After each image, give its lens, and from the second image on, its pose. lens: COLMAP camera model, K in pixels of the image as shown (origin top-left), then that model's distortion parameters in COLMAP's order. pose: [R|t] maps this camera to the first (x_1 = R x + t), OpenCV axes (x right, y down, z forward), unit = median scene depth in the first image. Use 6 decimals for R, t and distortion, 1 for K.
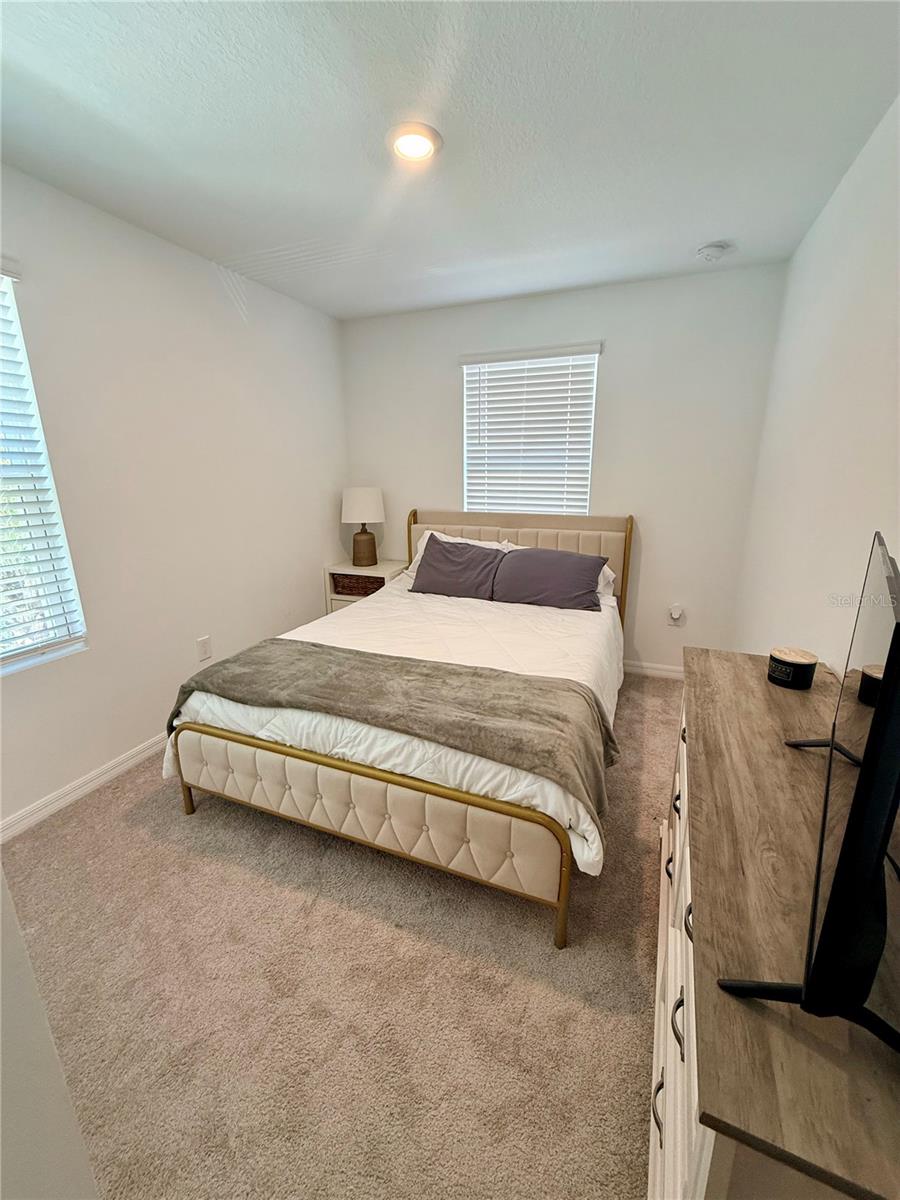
lens RADIAL K [[483.0, 0, 452.8], [0, 483.0, 597.5], [0, 0, 1]] dist [0.000881, 0.000505]
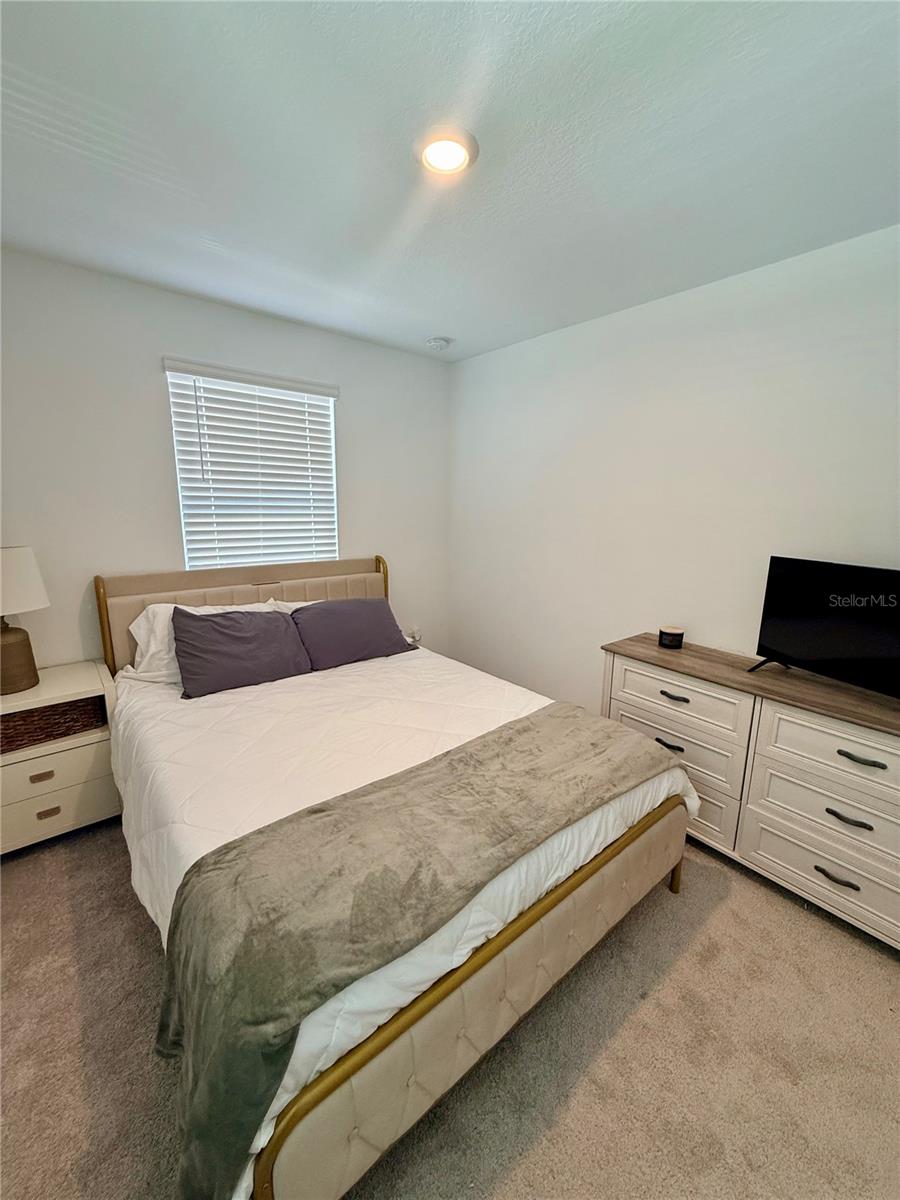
lens RADIAL K [[483.0, 0, 449.6], [0, 483.0, 597.4], [0, 0, 1]] dist [0.000881, 0.000505]
pose [[0.462305, -0.164446, 0.871339, -0.513054], [0.213718, 0.974349, 0.070495, -0.126639], [-0.860581, 0.153630, 0.485591, 0.380194]]
